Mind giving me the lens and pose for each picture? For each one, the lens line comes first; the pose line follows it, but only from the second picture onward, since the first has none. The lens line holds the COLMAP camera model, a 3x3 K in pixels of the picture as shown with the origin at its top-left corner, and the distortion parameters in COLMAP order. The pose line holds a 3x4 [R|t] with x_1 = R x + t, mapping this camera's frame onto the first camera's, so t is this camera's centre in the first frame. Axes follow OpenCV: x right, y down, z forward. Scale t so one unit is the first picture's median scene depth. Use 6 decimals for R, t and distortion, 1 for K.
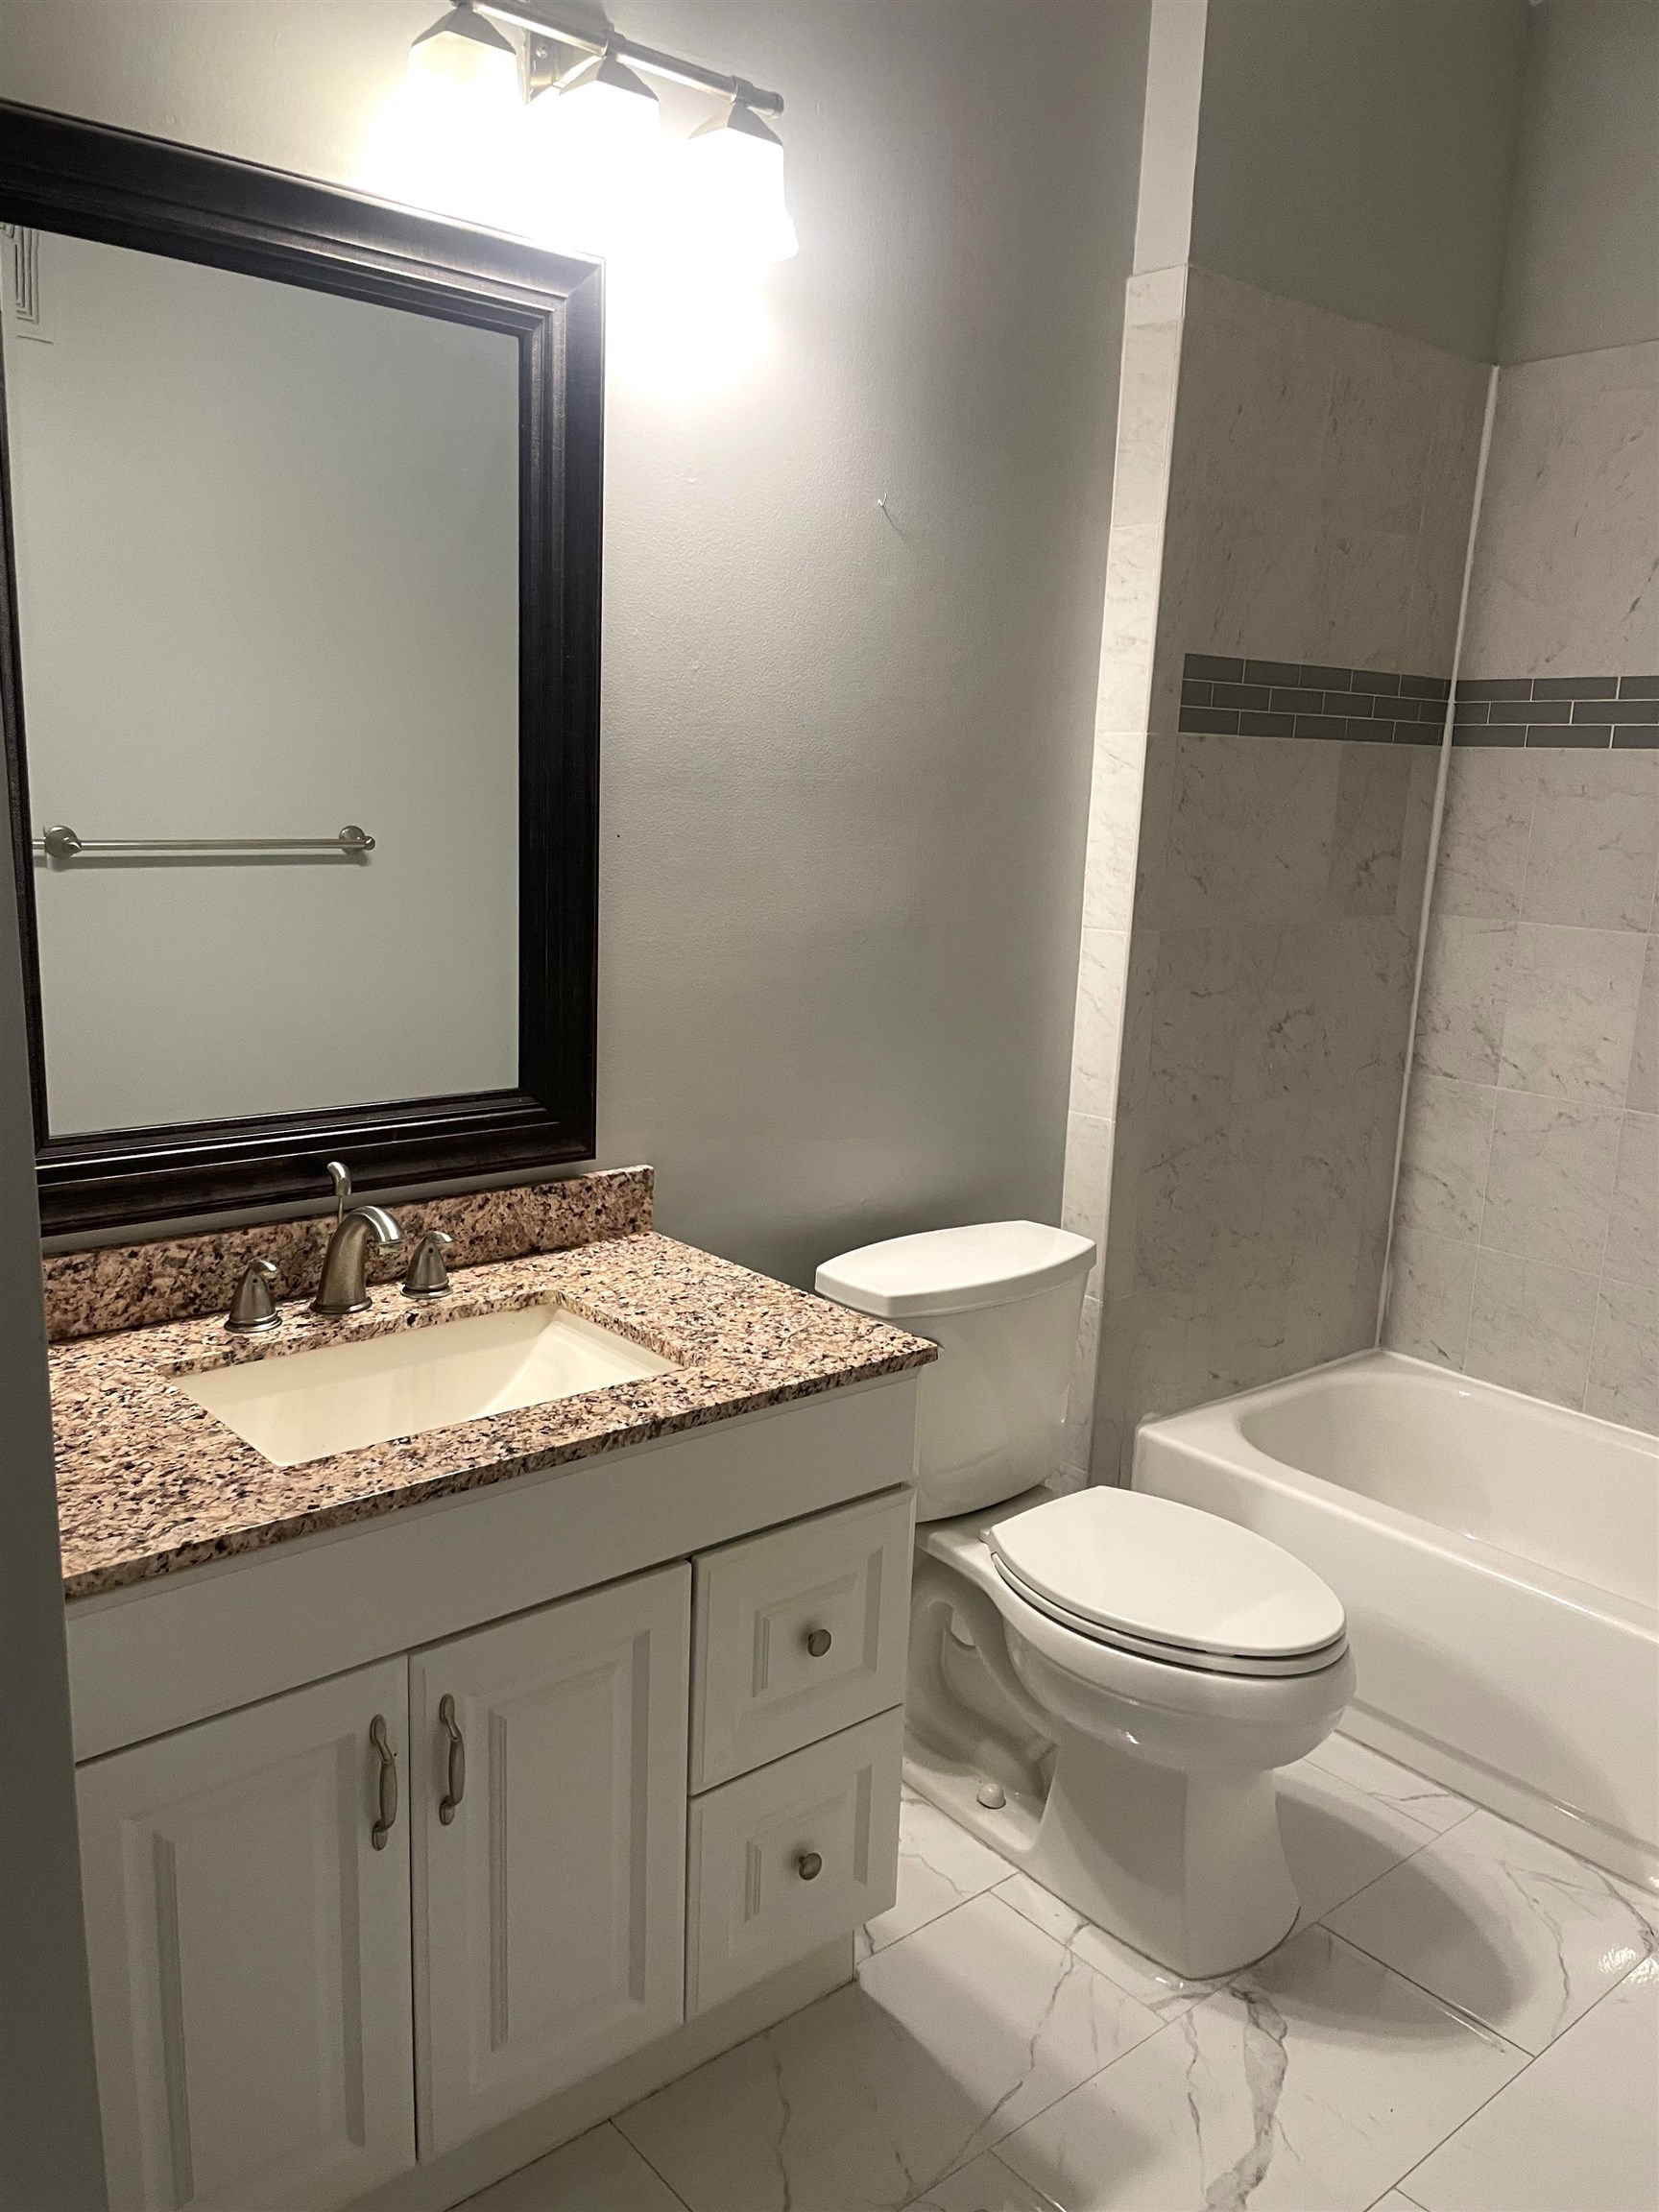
lens RADIAL K [[1668.4, 0, 812.0], [0, 1668.4, 1107.5], [0, 0, 1]] dist [0.097937, -0.124353]
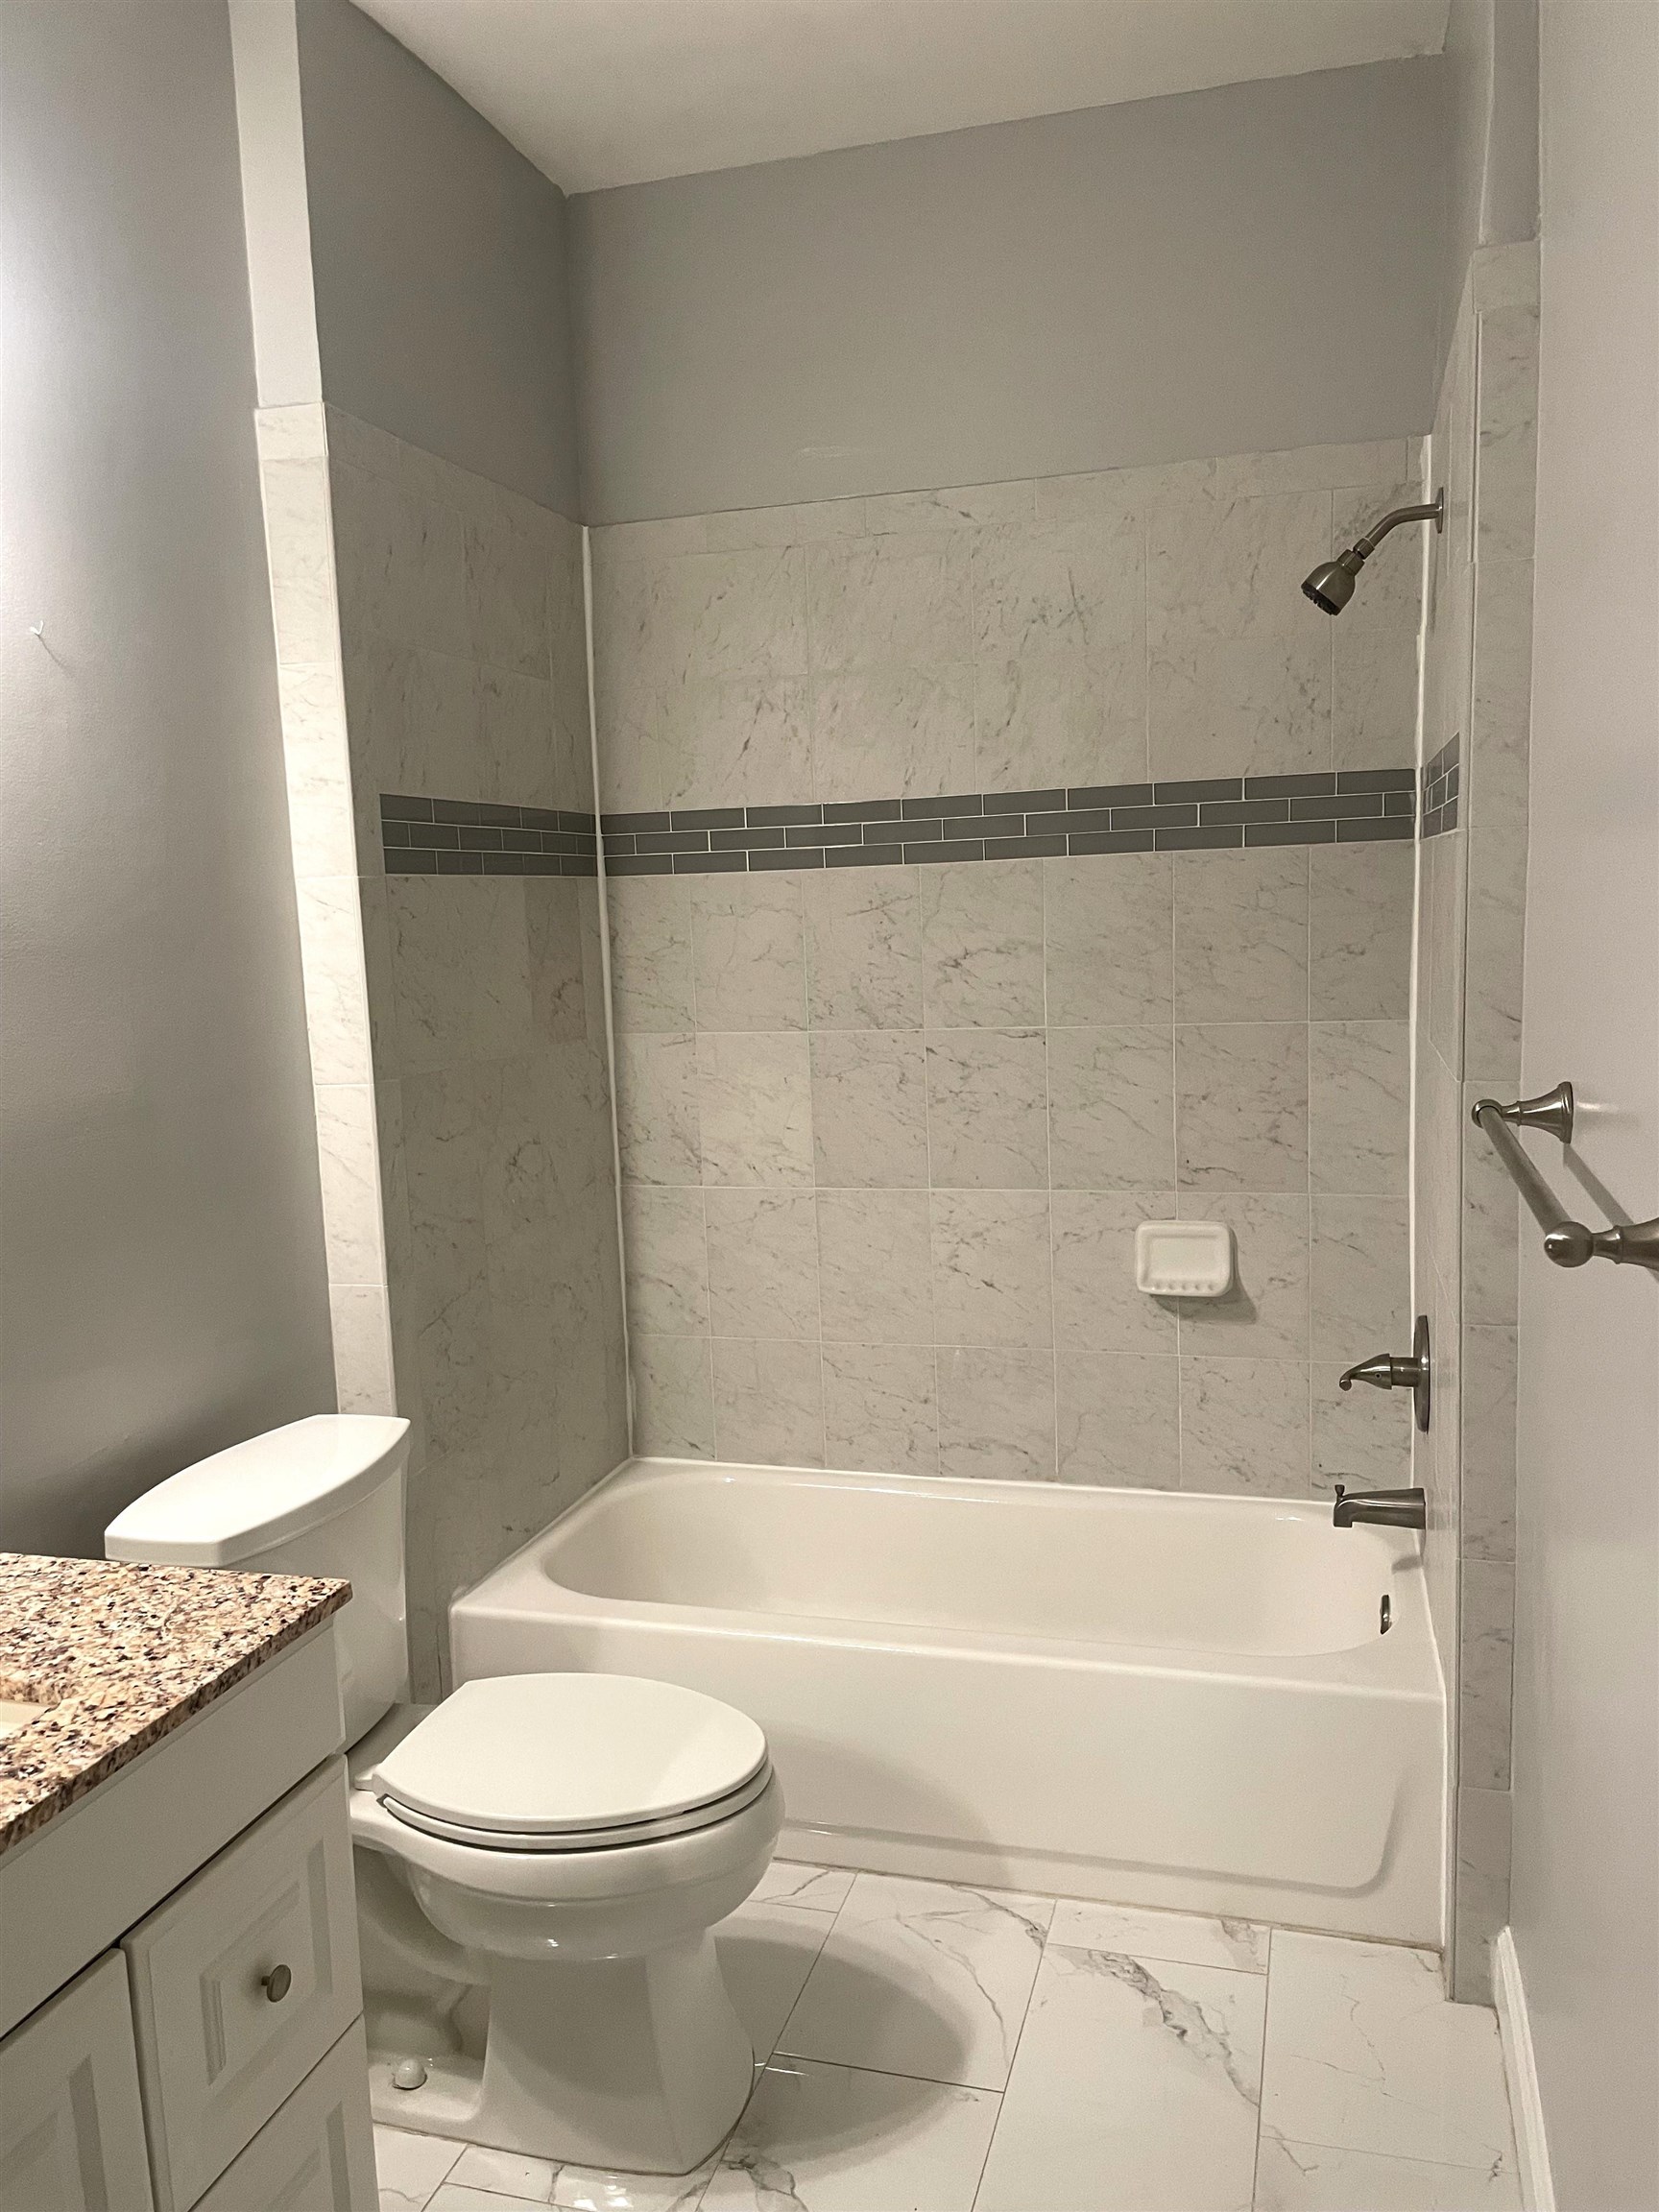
lens RADIAL K [[1668.4, 0, 812.0], [0, 1668.4, 1107.5], [0, 0, 1]] dist [0.097937, -0.124353]
pose [[0.830611, -0.132013, 0.540979, -0.116746], [0.174538, 0.984258, -0.027799, -0.022637], [-0.528793, 0.117511, 0.840577, 0.079668]]
